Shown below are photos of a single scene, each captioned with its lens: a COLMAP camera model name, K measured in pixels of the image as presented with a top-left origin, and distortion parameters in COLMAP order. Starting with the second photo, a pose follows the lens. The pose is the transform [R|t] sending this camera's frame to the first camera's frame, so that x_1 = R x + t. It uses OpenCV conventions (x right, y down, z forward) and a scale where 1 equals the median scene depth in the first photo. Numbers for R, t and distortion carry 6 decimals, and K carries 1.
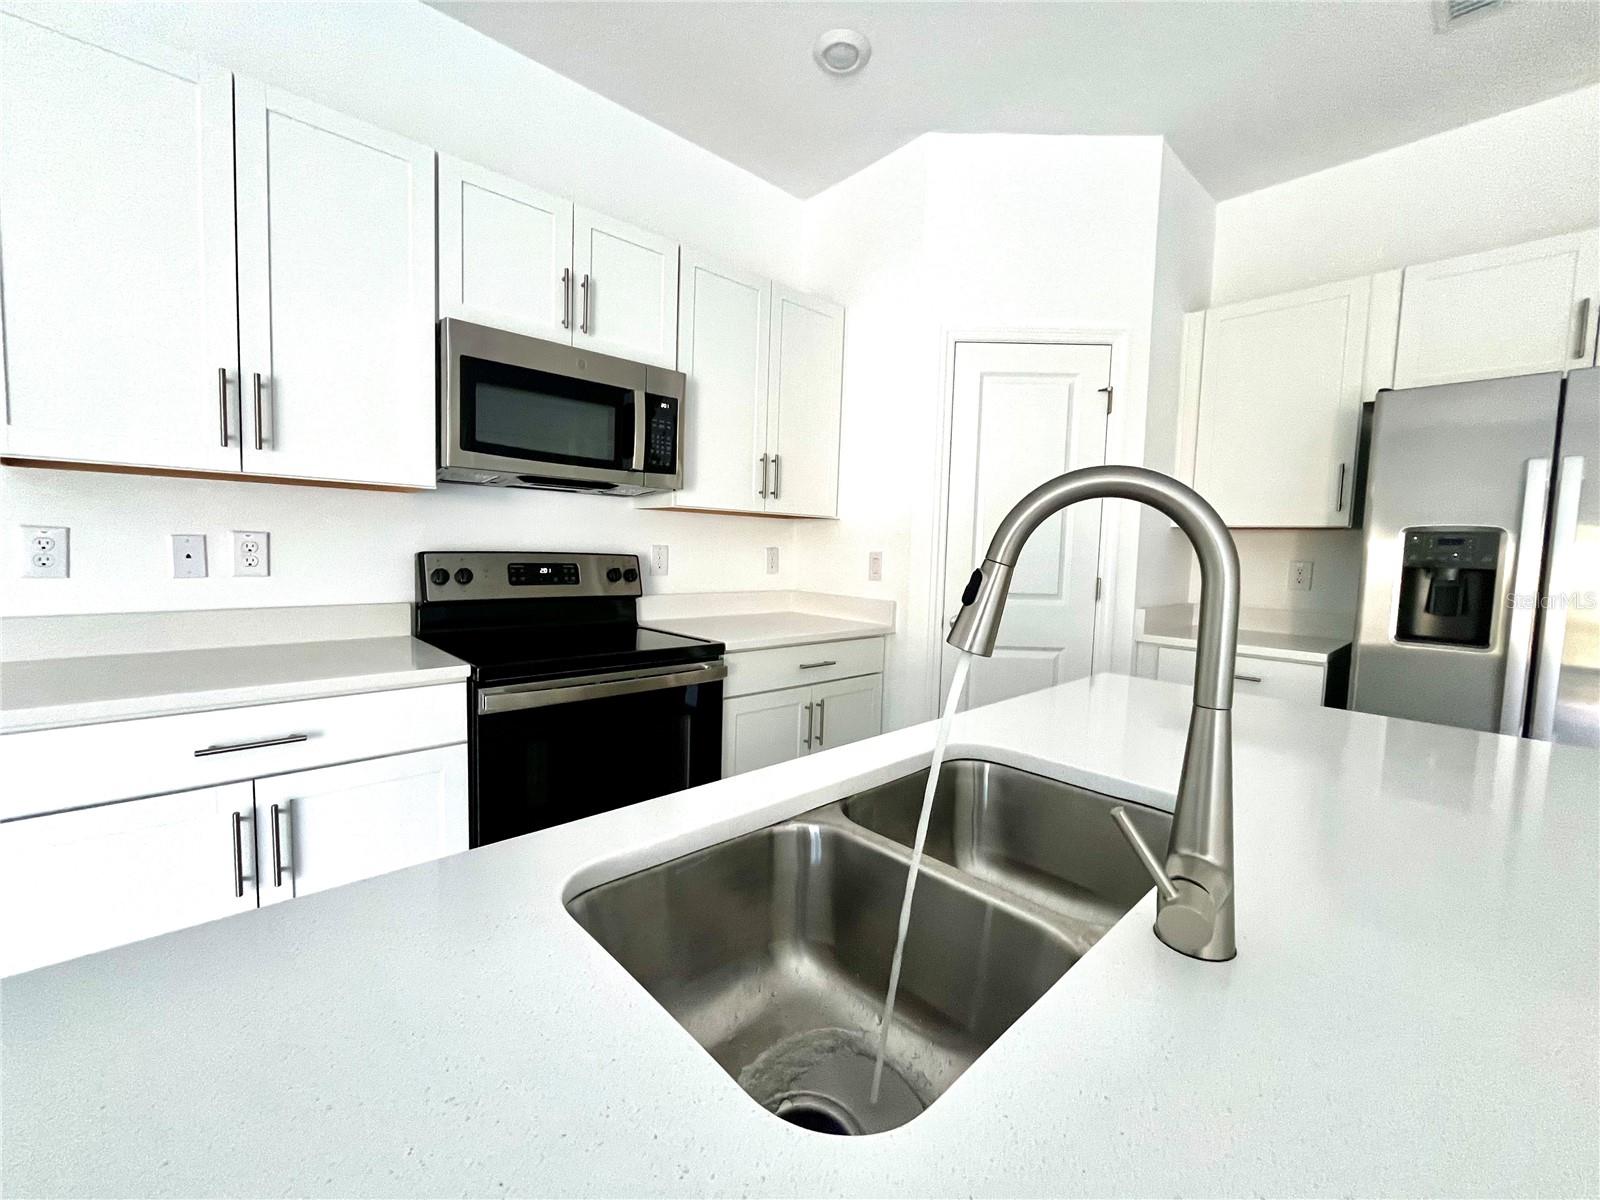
lens RADIAL K [[646.8, 0, 794.7], [0, 646.8, 592.9], [0, 0, 1]] dist [-0.001437, -0.000276]
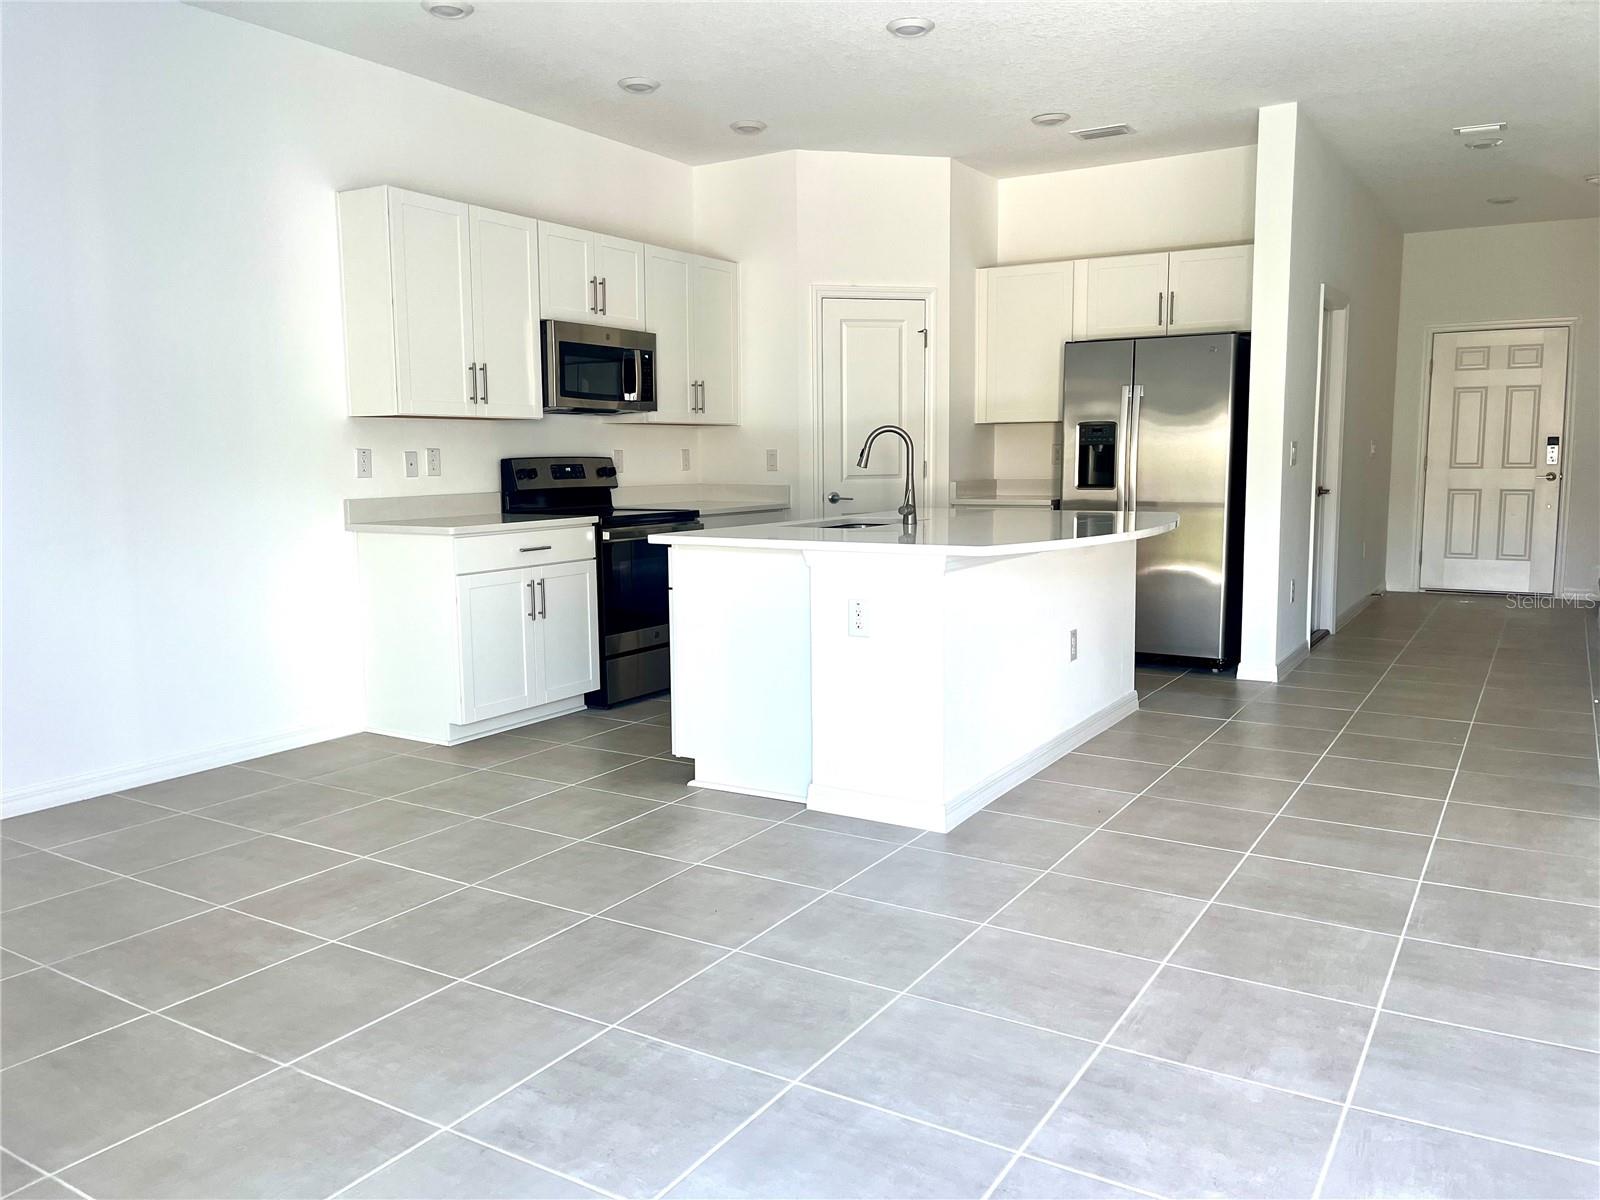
lens RADIAL K [[1218.7, 0, 800.0], [0, 1218.7, 600.0], [0, 0, 1]] dist [0.045762, 0.000291]
pose [[0.961375, -0.069925, 0.266210, -0.691140], [0.055989, 0.996651, 0.059592, 0.135631], [-0.269486, -0.042386, 0.962071, -1.975820]]
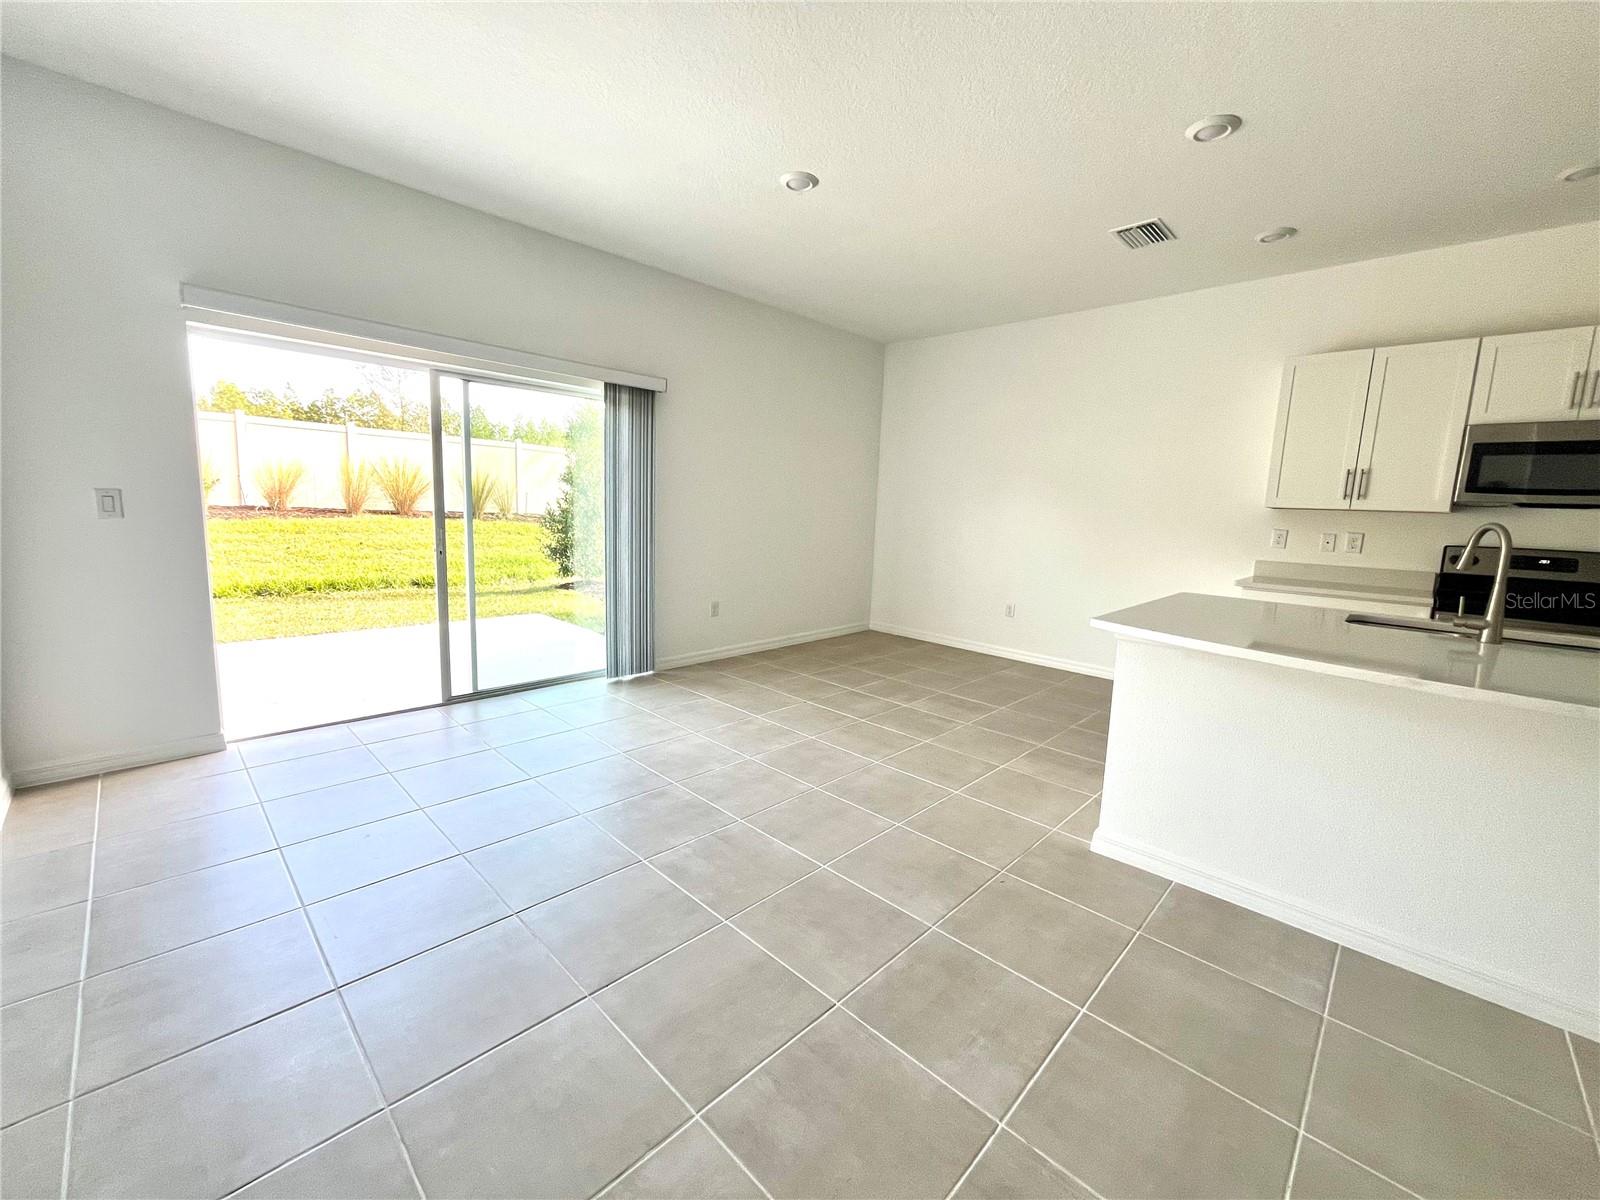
lens RADIAL K [[646.8, 0, 794.7], [0, 646.8, 592.9], [0, 0, 1]] dist [-0.001437, -0.000276]
pose [[0.054685, 0.109452, -0.992487, 1.125213], [-0.106266, 0.988967, 0.103209, 0.075341], [0.992833, 0.099824, 0.065713, -0.920005]]
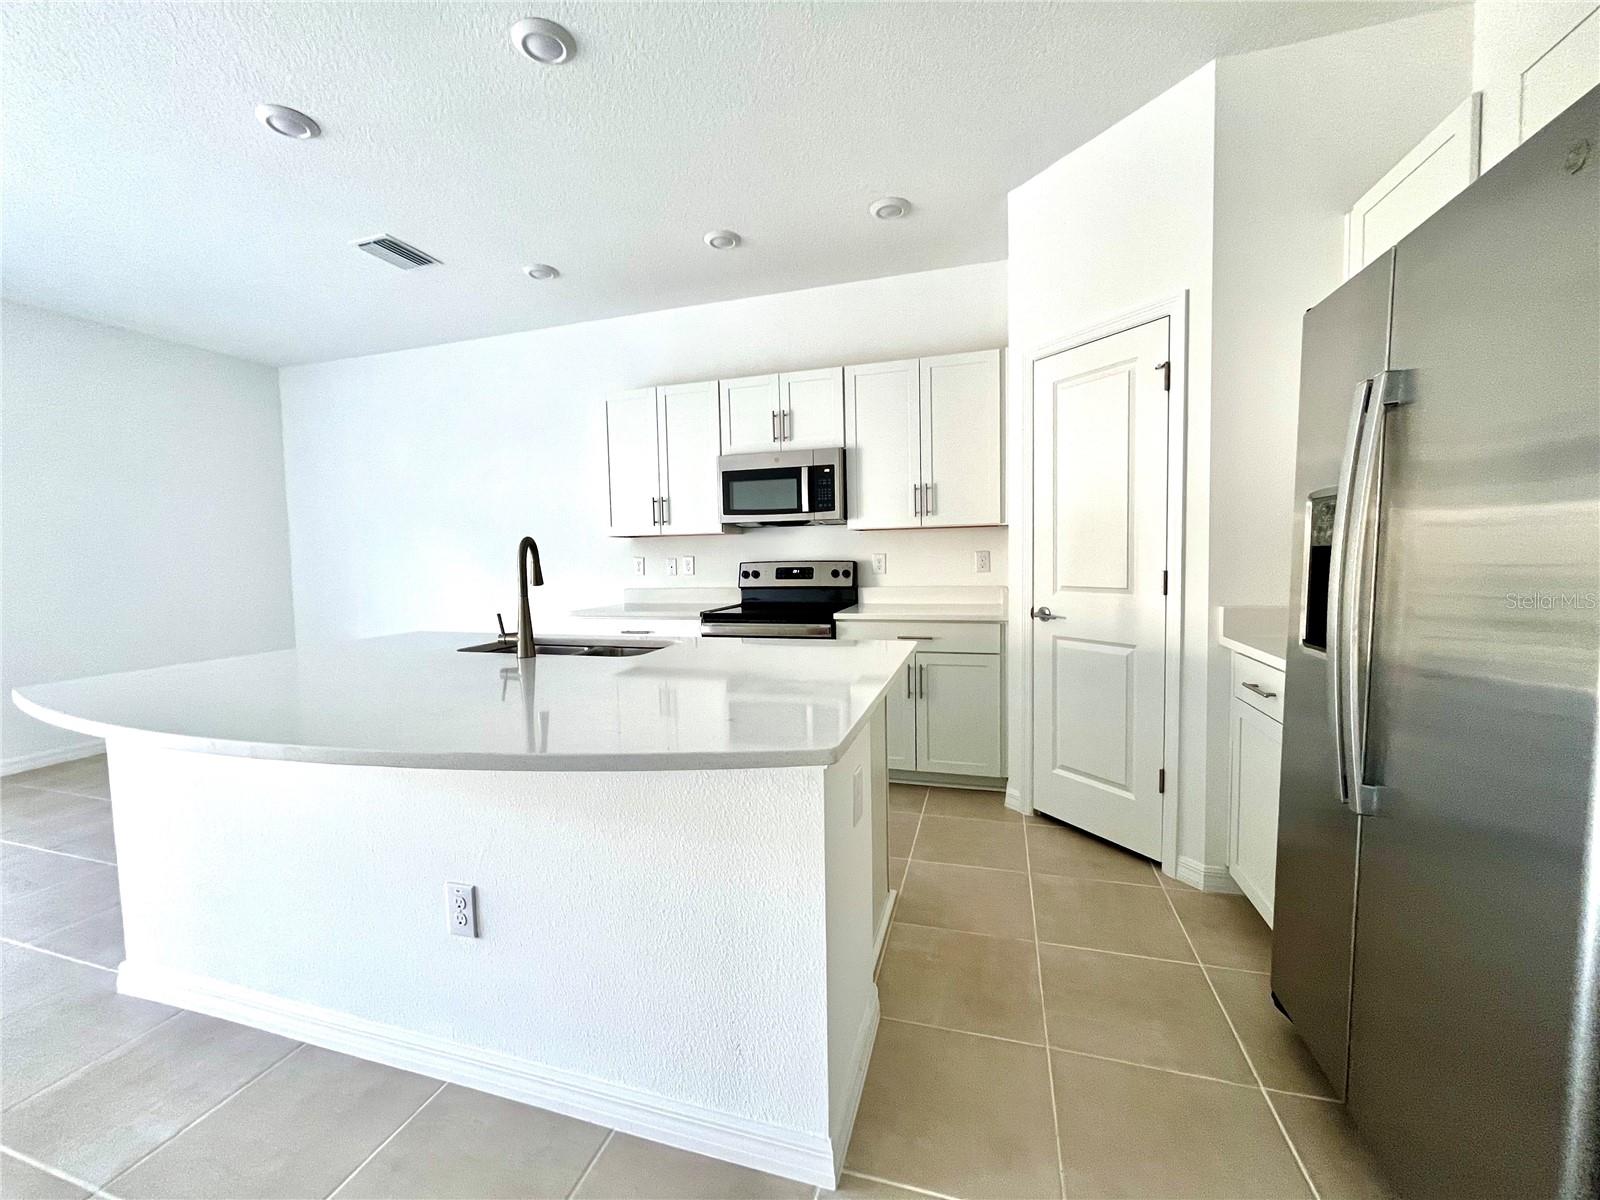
lens RADIAL K [[646.8, 0, 794.7], [0, 646.8, 592.9], [0, 0, 1]] dist [-0.001437, -0.000276]
pose [[0.498017, 0.012701, -0.867074, 1.262535], [-0.026734, 0.999642, -0.000711, 0.028714], [0.866755, 0.023534, 0.498178, 0.118193]]
